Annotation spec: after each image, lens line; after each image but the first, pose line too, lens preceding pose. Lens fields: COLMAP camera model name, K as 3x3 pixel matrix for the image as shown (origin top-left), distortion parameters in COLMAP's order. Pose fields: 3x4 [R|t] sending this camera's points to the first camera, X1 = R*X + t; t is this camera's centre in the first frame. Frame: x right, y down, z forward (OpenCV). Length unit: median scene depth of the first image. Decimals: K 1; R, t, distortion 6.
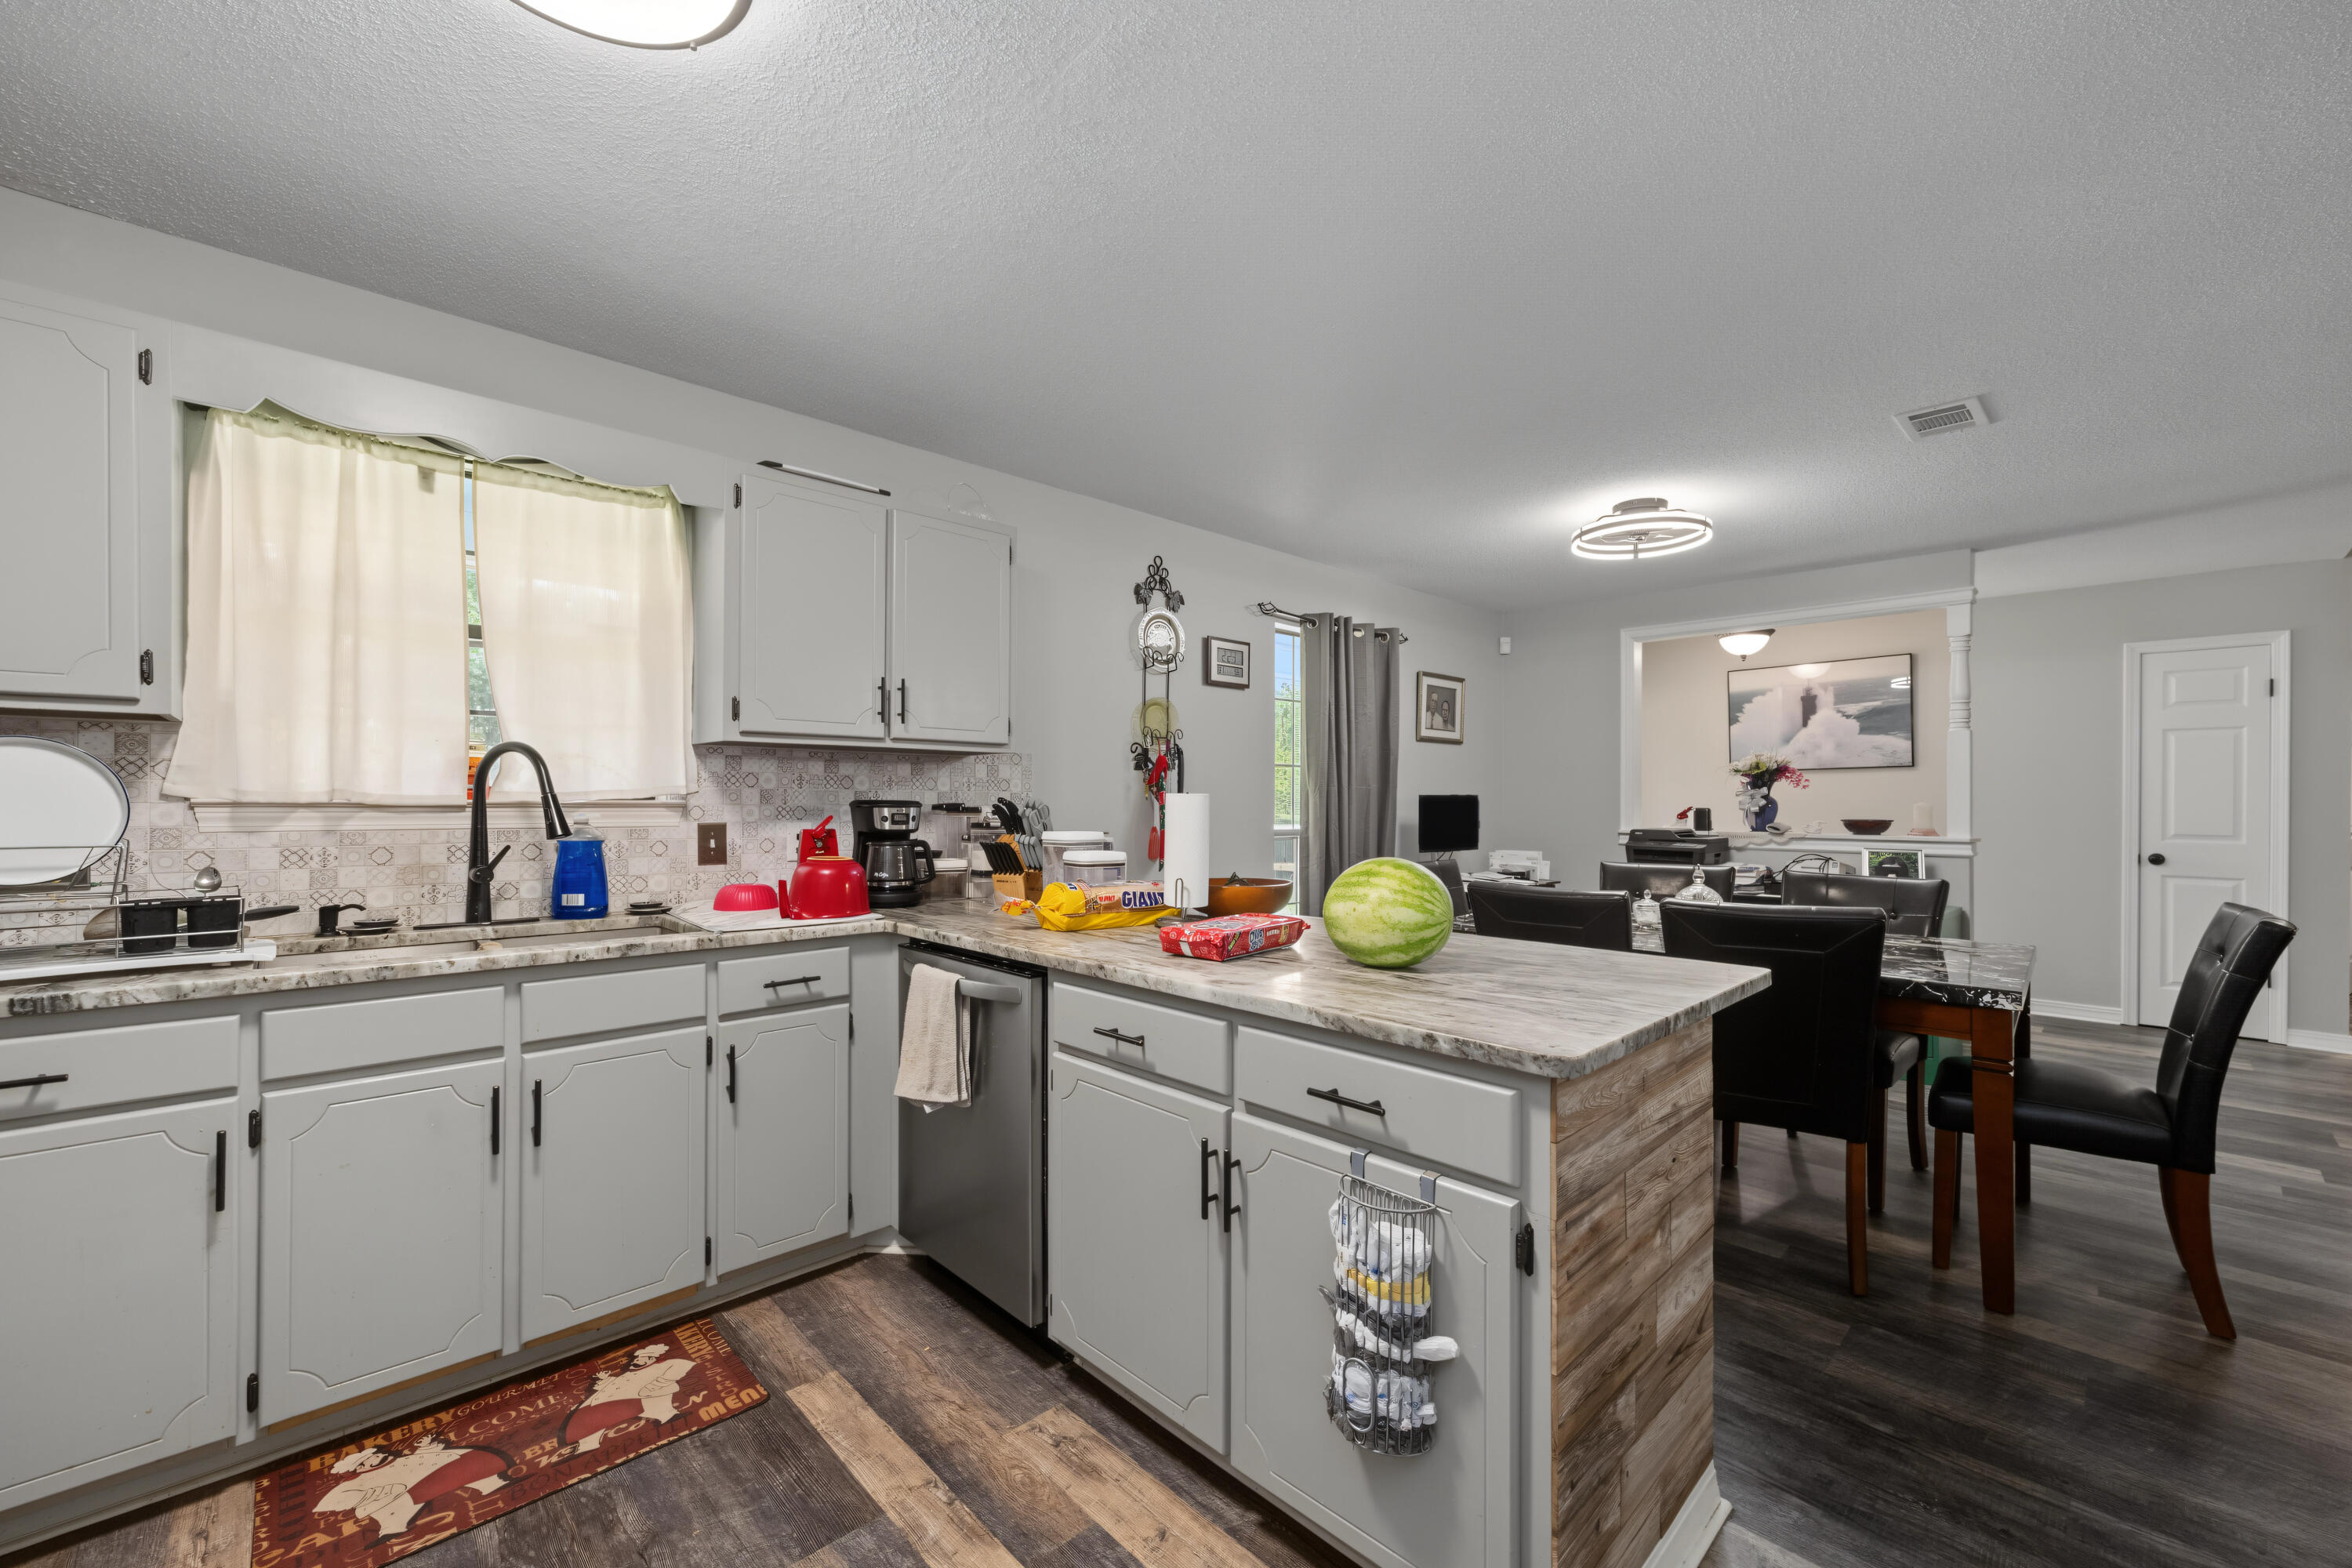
lens RADIAL K [[923.8, 0, 1181.0], [0, 923.8, 796.5], [0, 0, 1]] dist [0.002439, -0.000052]
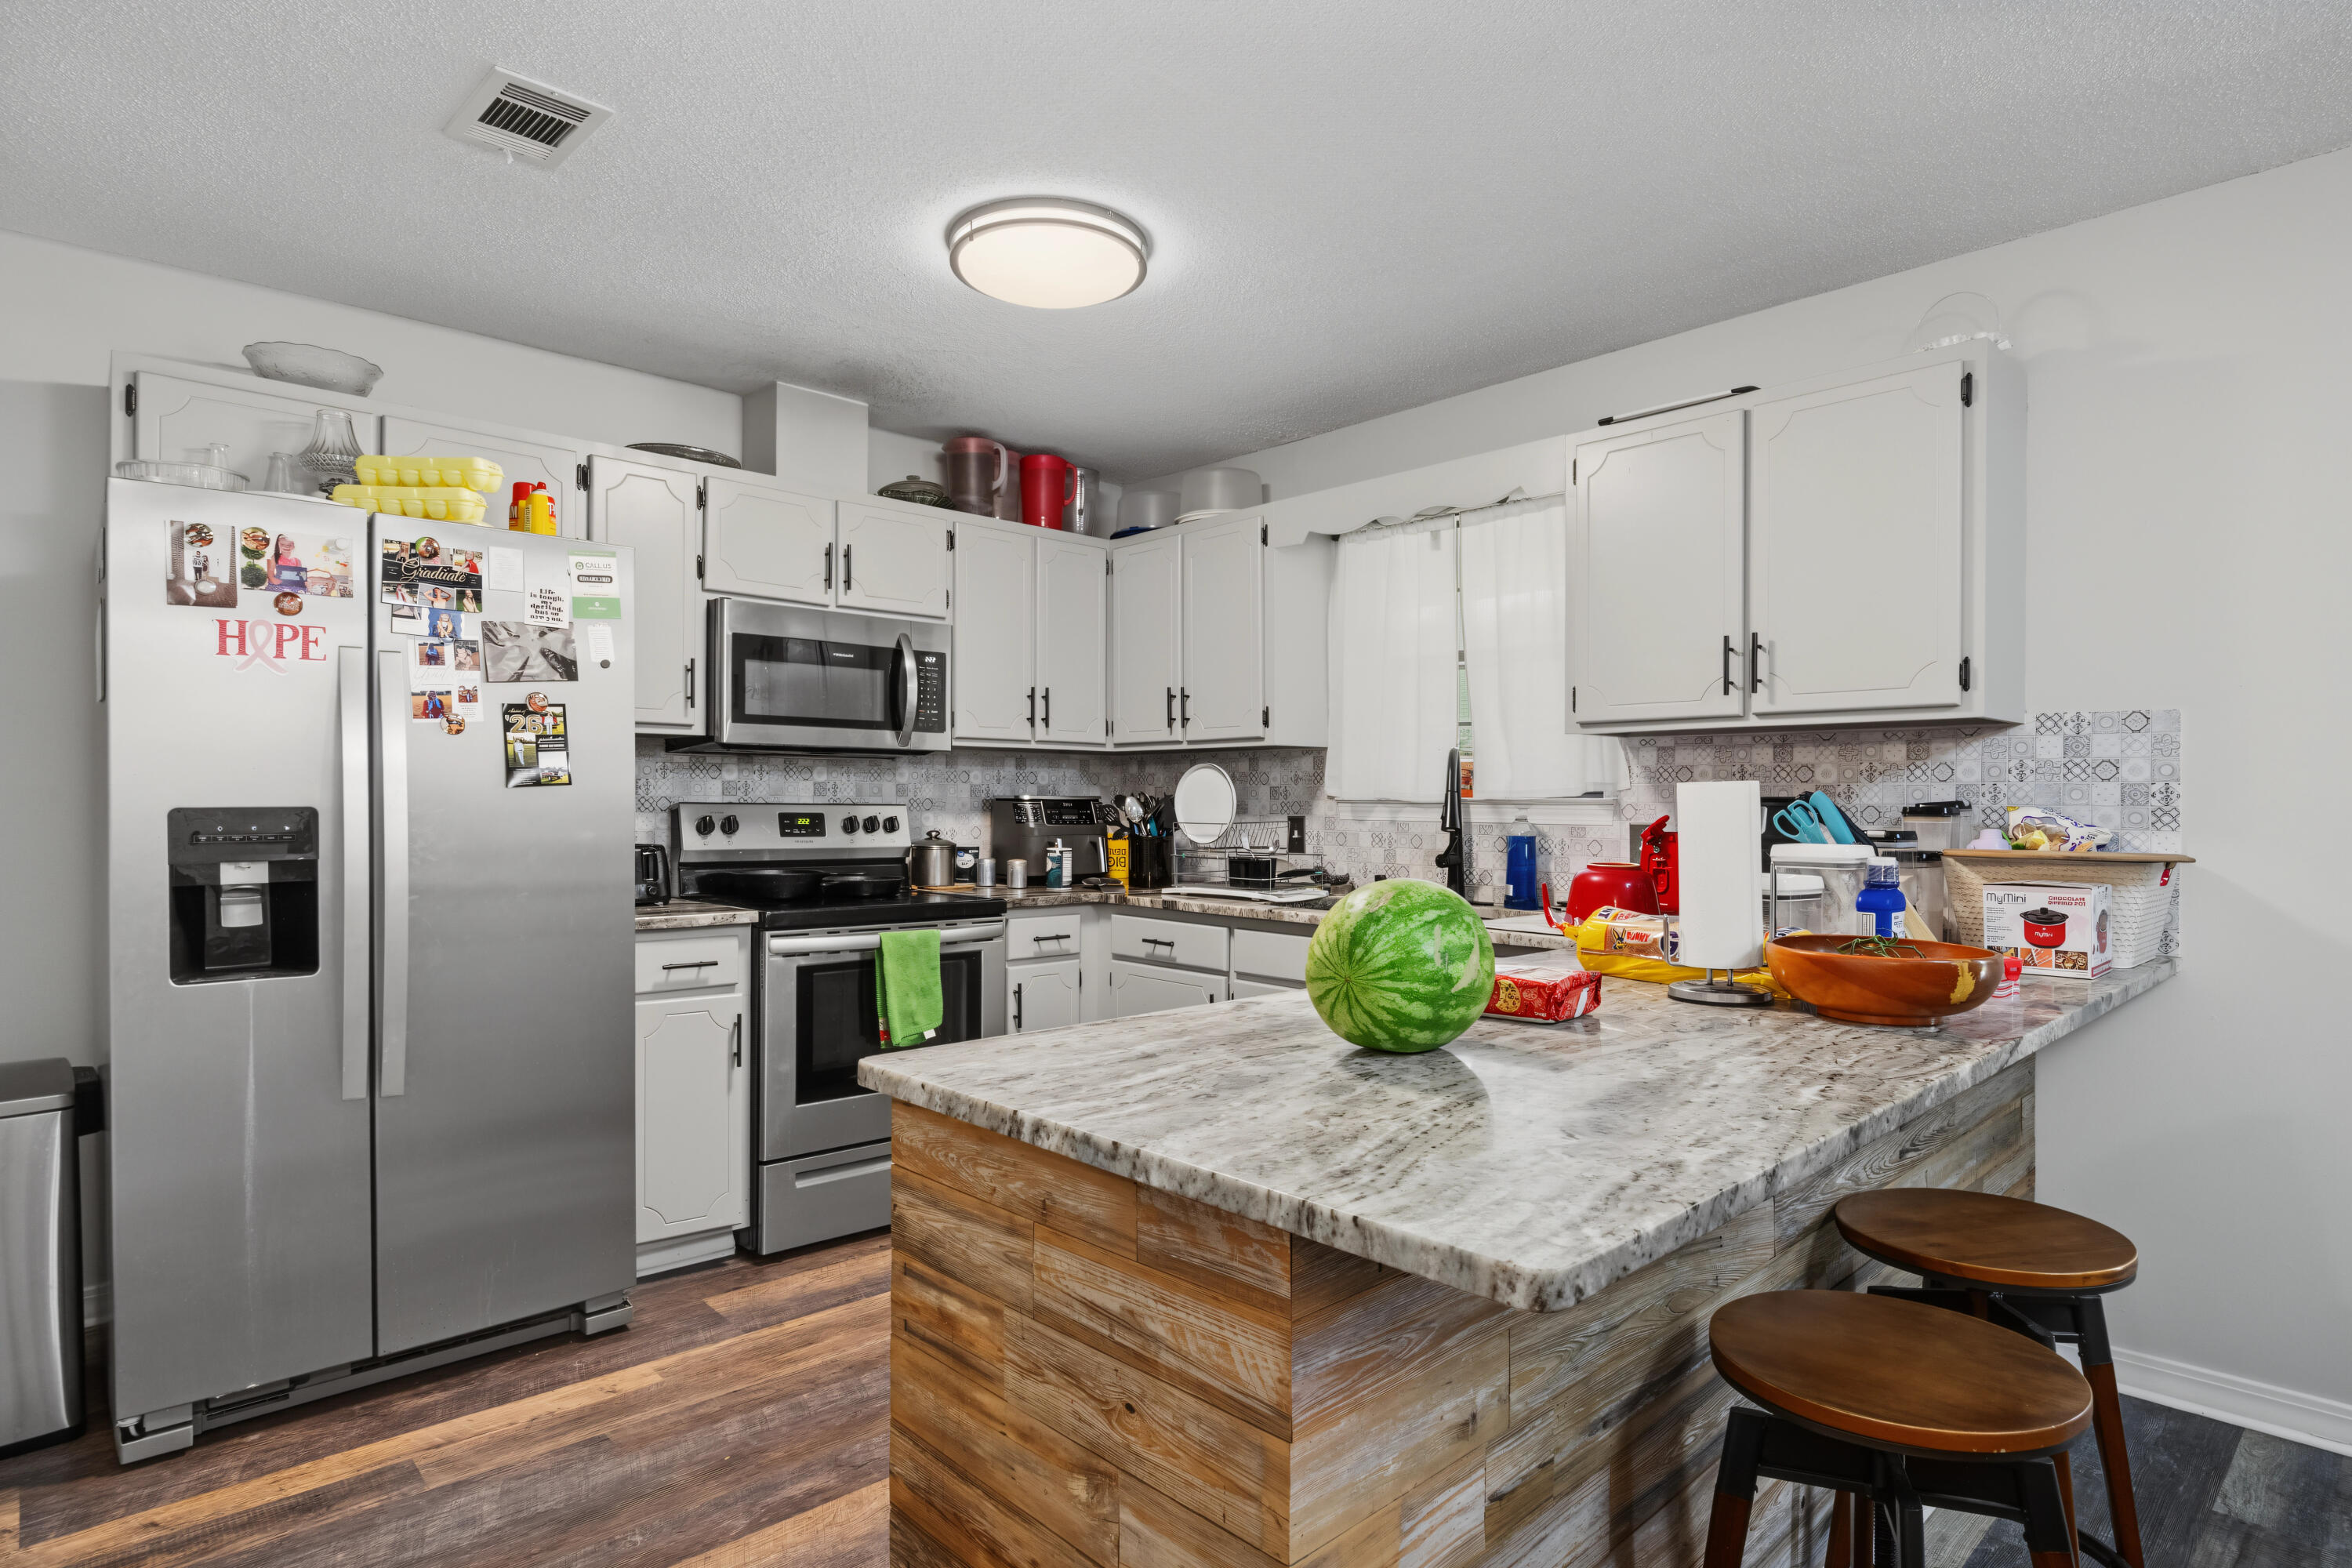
lens RADIAL K [[1245.5, 0, 1175.6], [0, 1245.5, 793.8], [0, 0, 1]] dist [0.004802, -0.000054]
pose [[-0.010105, -0.008141, -0.999916, 0.495091], [0.000291, 0.999967, -0.008145, 0.006855], [0.999949, -0.000373, -0.010103, 0.386846]]
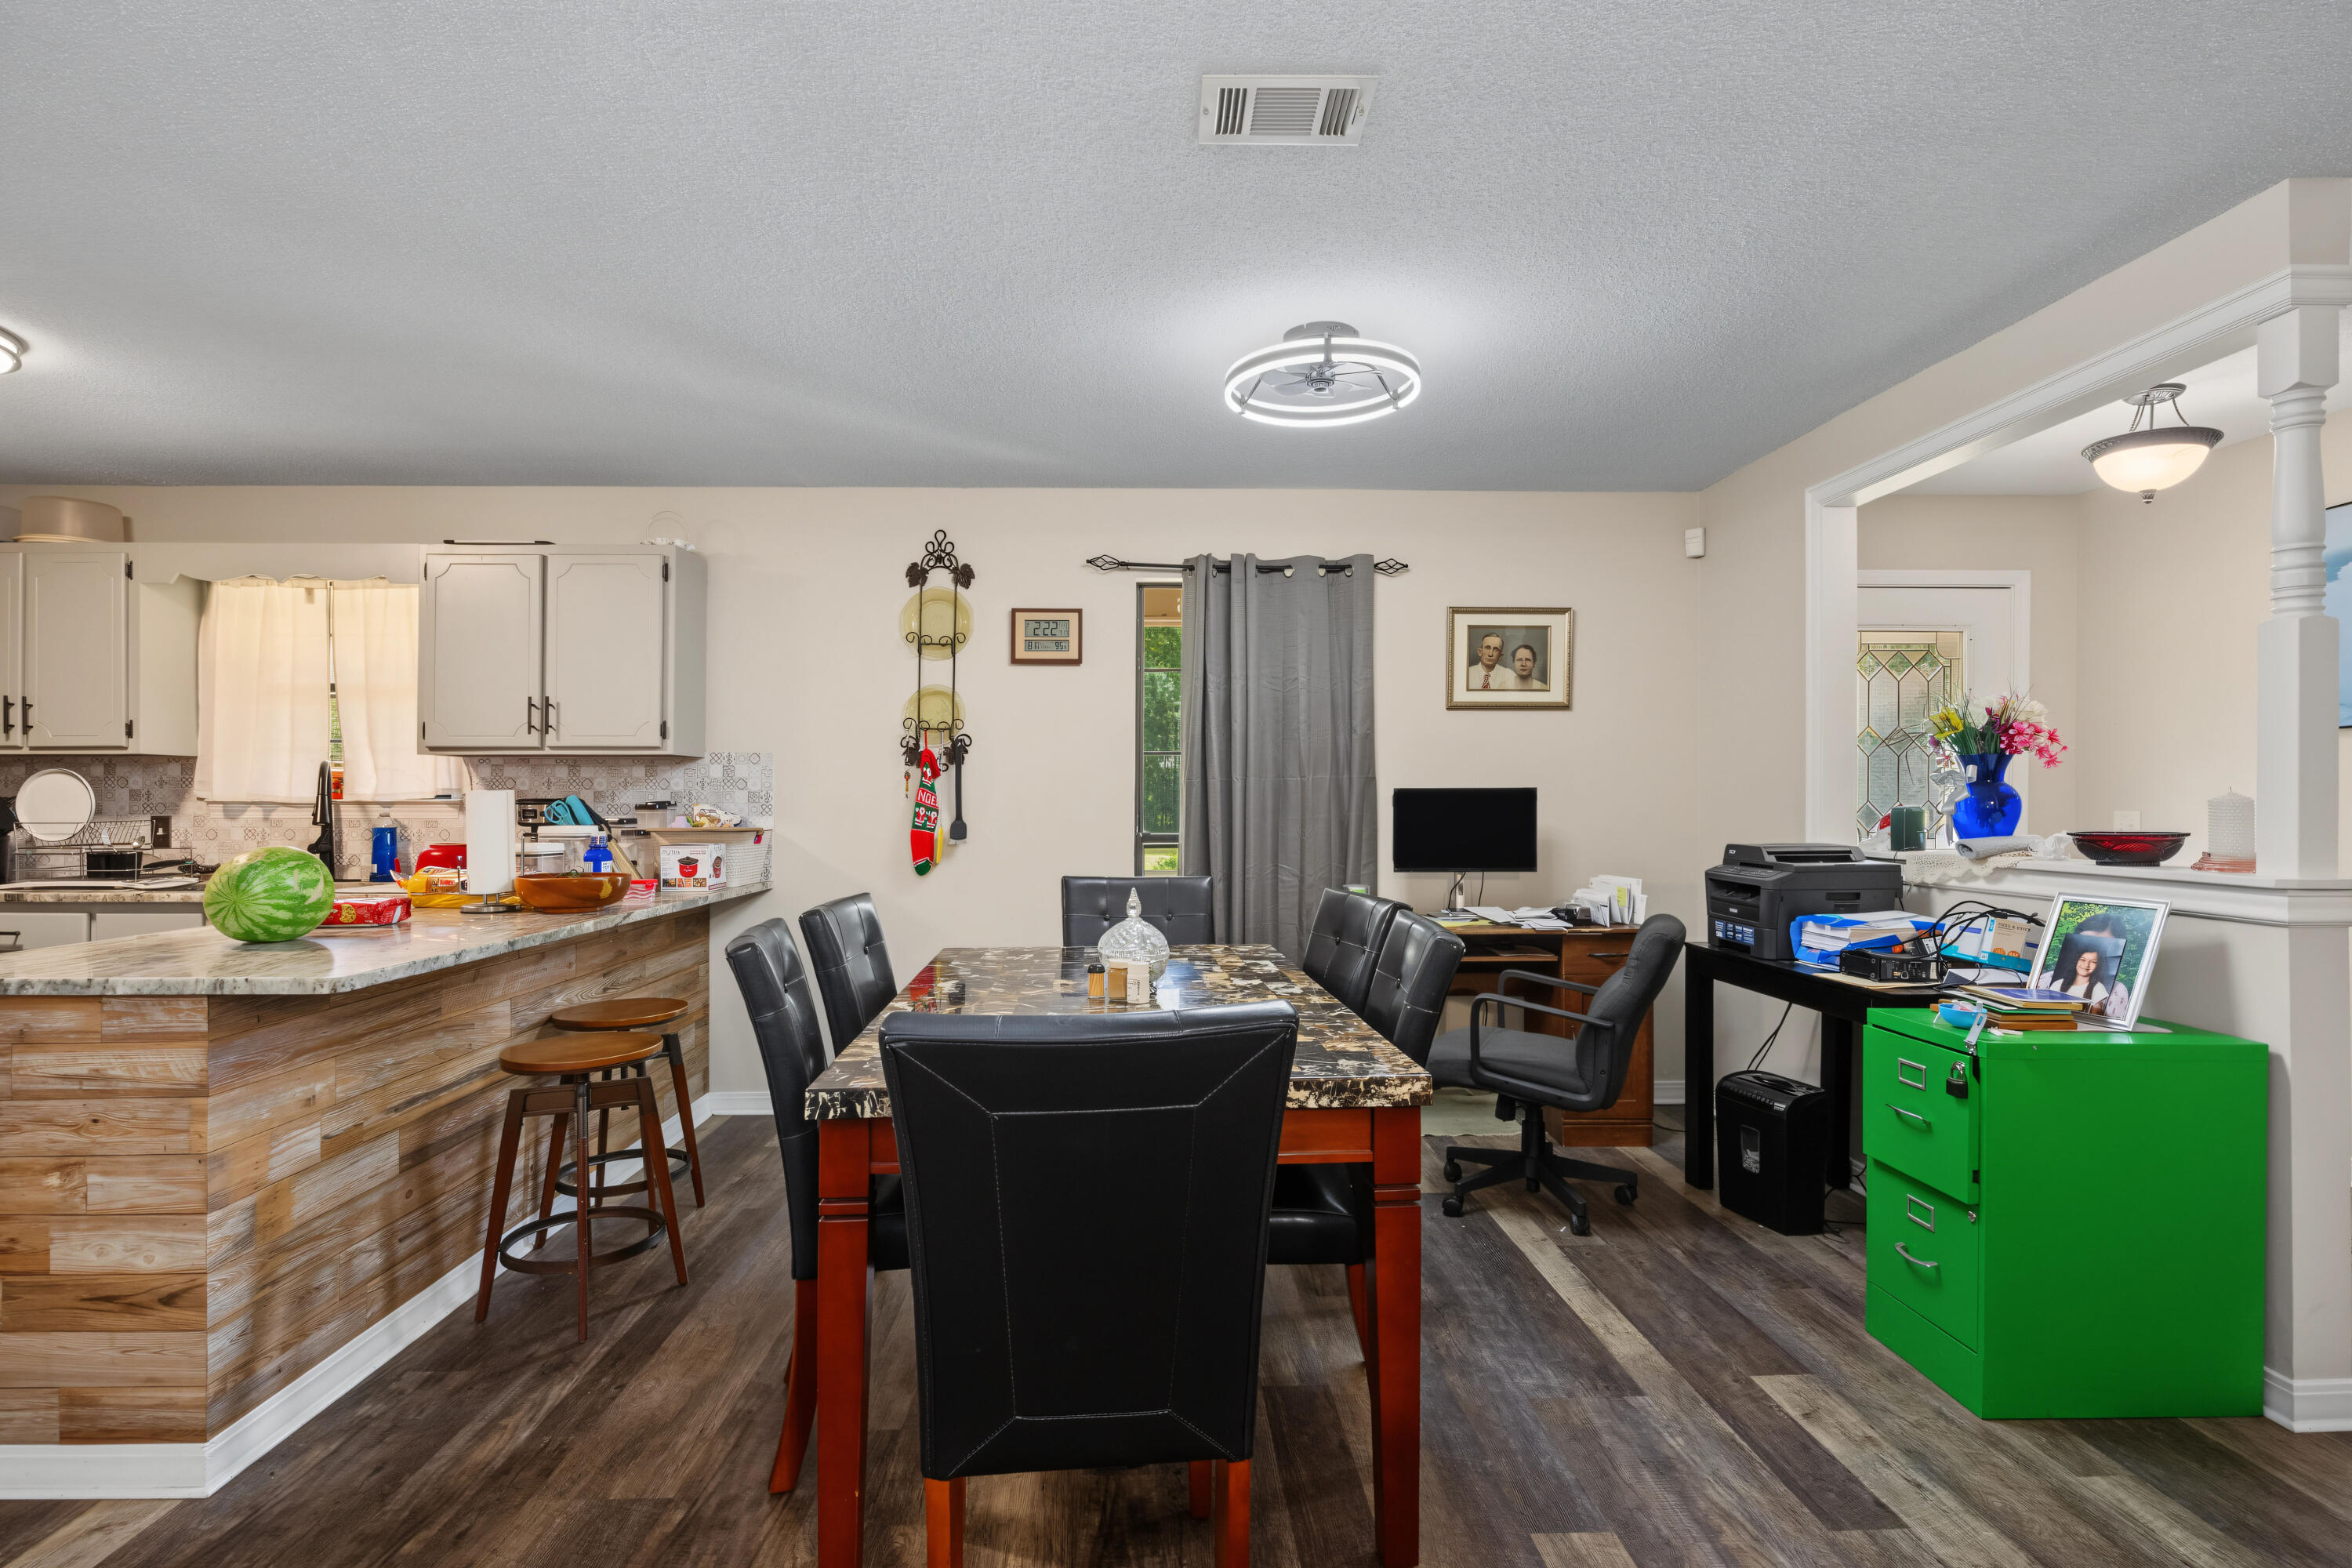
lens RADIAL K [[1140.2, 0, 1172.8], [0, 1140.2, 787.5], [0, 0, 1]] dist [-0.014088, -0.000362]
pose [[0.743963, -0.011688, -0.668119, 0.896592], [0.005532, 0.999920, -0.011333, 0.007705], [0.668198, 0.004735, 0.743968, 0.320667]]
